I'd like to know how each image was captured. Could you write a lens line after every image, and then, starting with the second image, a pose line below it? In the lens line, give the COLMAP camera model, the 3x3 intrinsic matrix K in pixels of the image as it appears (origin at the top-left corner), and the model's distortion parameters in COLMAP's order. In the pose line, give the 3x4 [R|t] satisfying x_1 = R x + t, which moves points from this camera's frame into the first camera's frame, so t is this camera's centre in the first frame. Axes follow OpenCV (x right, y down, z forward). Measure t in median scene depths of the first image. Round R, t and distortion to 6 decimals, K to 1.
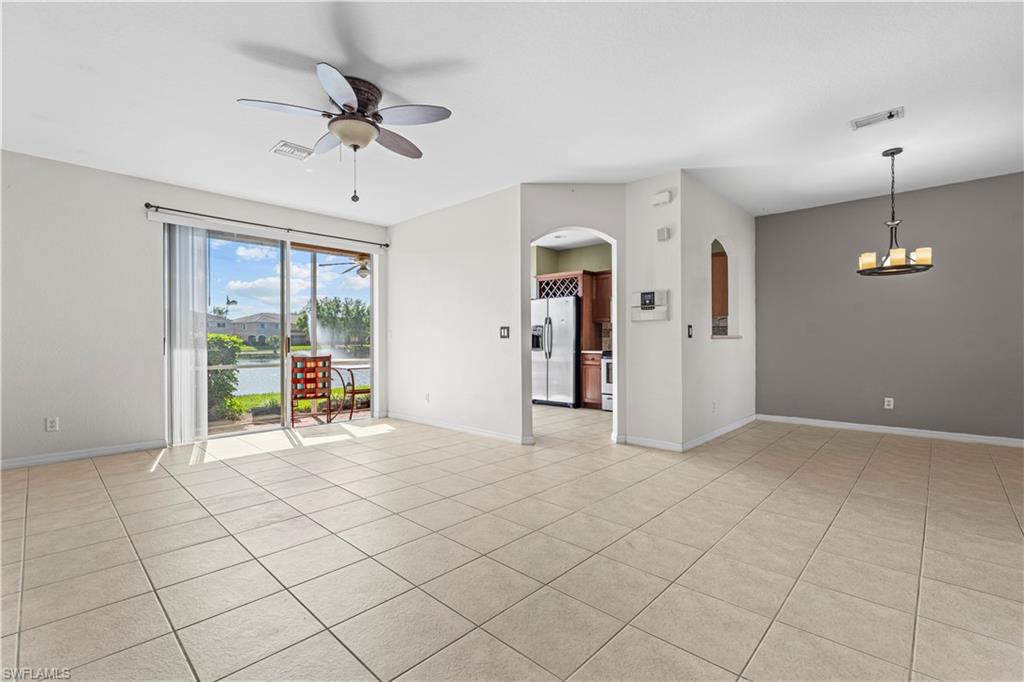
lens RADIAL K [[456.3, 0, 513.1], [0, 456.3, 341.3], [0, 0, 1]] dist [-0.005144, -0.000033]
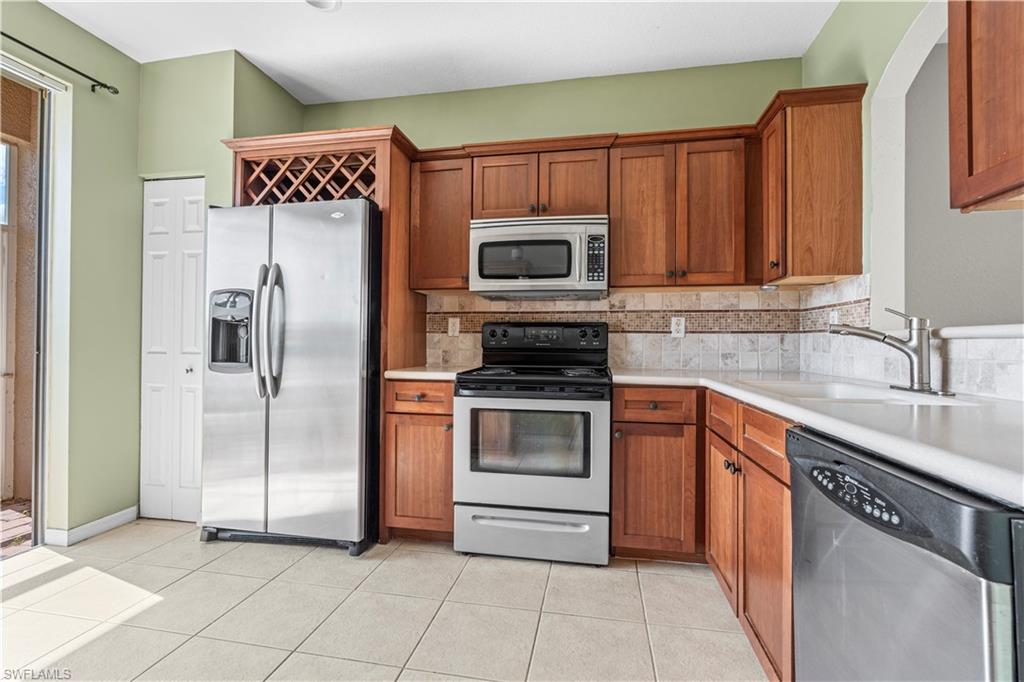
lens RADIAL K [[456.3, 0, 511.8], [0, 456.3, 340.4], [0, 0, 1]] dist [-0.005144, -0.000033]
pose [[0.839173, 0.015671, 0.543639, 0.046883], [-0.010580, 0.999866, -0.012490, 0.001609], [-0.543762, 0.004730, 0.839226, 0.666512]]
